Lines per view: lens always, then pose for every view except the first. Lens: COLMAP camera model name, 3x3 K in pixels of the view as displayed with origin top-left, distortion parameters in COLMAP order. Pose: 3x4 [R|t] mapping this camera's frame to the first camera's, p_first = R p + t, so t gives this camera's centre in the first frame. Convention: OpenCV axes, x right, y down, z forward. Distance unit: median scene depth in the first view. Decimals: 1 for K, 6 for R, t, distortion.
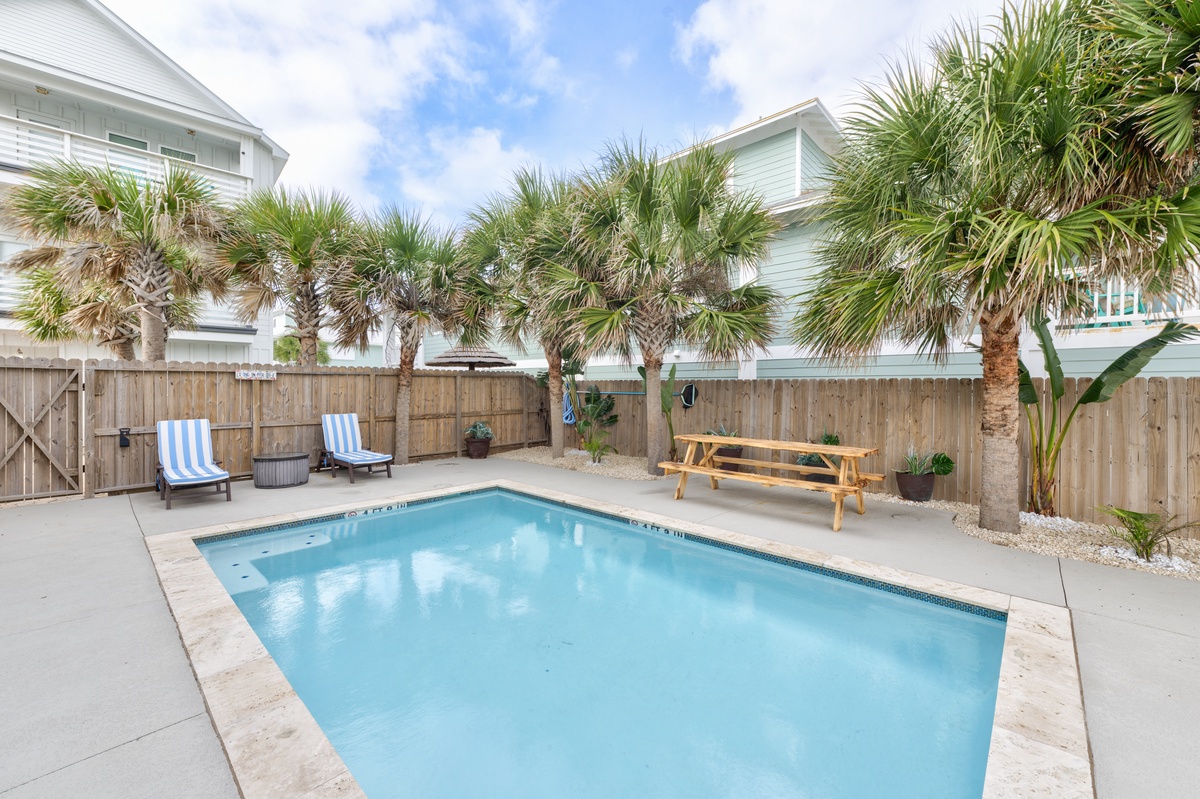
lens RADIAL K [[483.3, 0, 589.8], [0, 483.3, 390.7], [0, 0, 1]] dist [-0.000512, 0.000496]
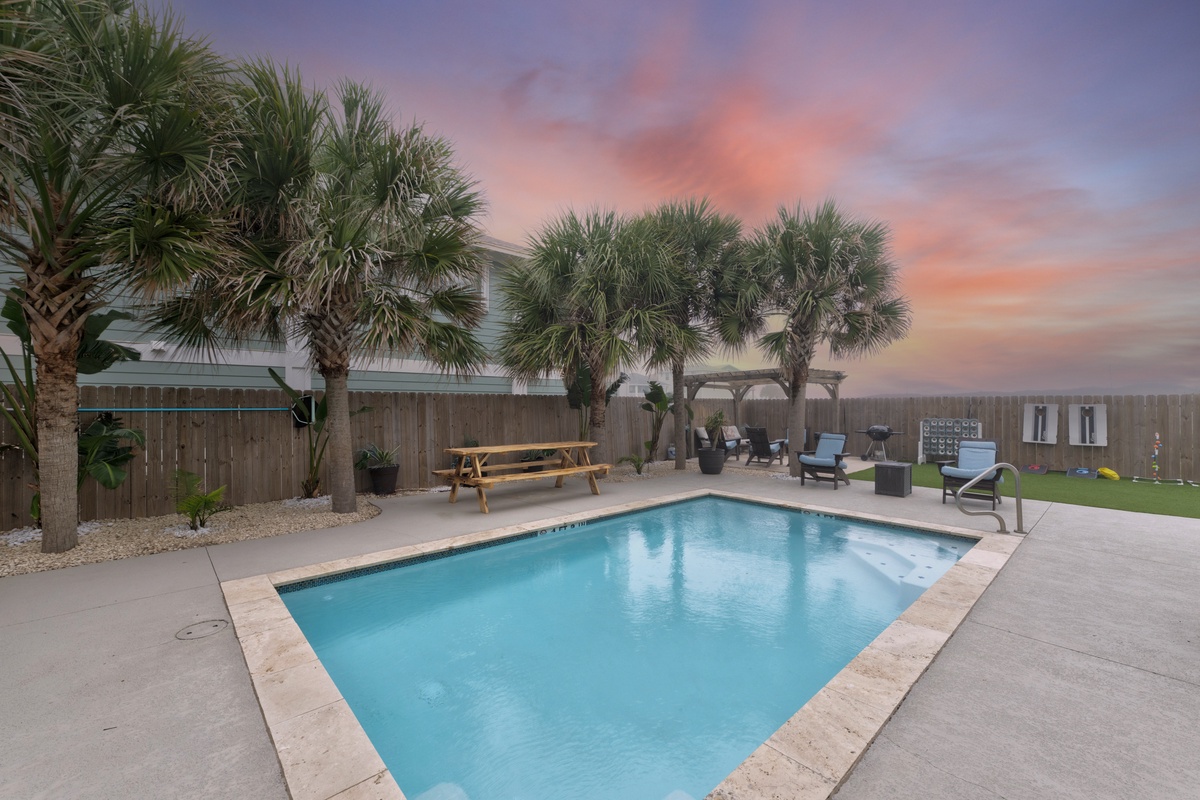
lens RADIAL K [[483.3, 0, 612.2], [0, 483.3, 399.6], [0, 0, 1]] dist [-0.000512, 0.000496]
pose [[0.050968, 0.004037, 0.998692, -0.741265], [0.005069, 0.999978, -0.004301, -0.002529], [-0.998687, 0.005282, 0.050946, 0.637458]]
